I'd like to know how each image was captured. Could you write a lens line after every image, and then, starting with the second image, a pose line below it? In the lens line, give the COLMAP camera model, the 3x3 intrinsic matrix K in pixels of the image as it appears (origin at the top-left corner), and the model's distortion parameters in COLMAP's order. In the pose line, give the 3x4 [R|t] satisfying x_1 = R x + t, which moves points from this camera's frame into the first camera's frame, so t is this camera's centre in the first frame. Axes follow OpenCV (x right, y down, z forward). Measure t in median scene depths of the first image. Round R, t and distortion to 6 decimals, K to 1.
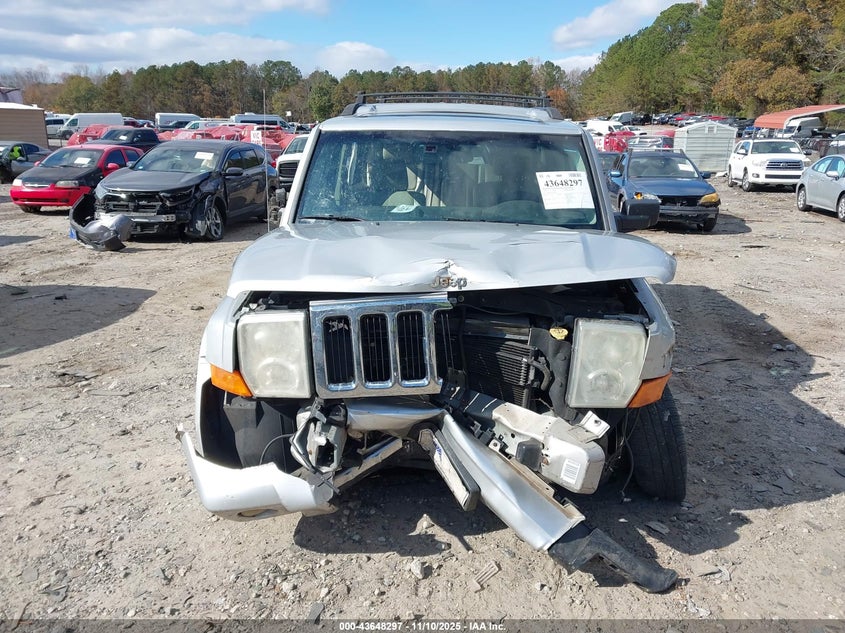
lens RADIAL K [[667.6, 0, 422.5], [0, 667.6, 316.5], [0, 0, 1]] dist [0.010982, -0.000447]
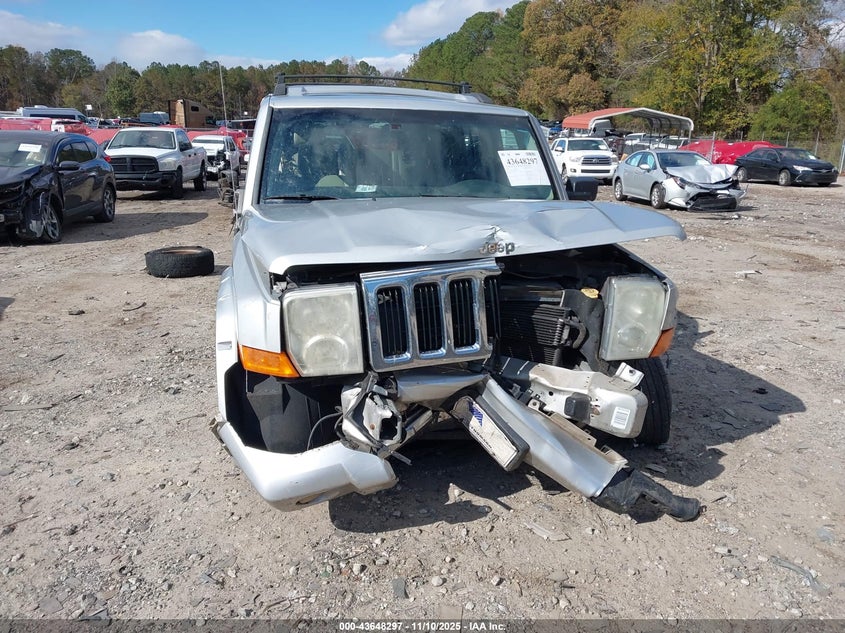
lens RADIAL K [[667.6, 0, 422.5], [0, 667.6, 316.5], [0, 0, 1]] dist [0.010982, -0.000447]
pose [[0.963856, -0.062209, 0.259058, -0.306803], [0.062134, 0.998032, 0.008484, 0.034206], [-0.259076, 0.007920, 0.965824, 0.035515]]
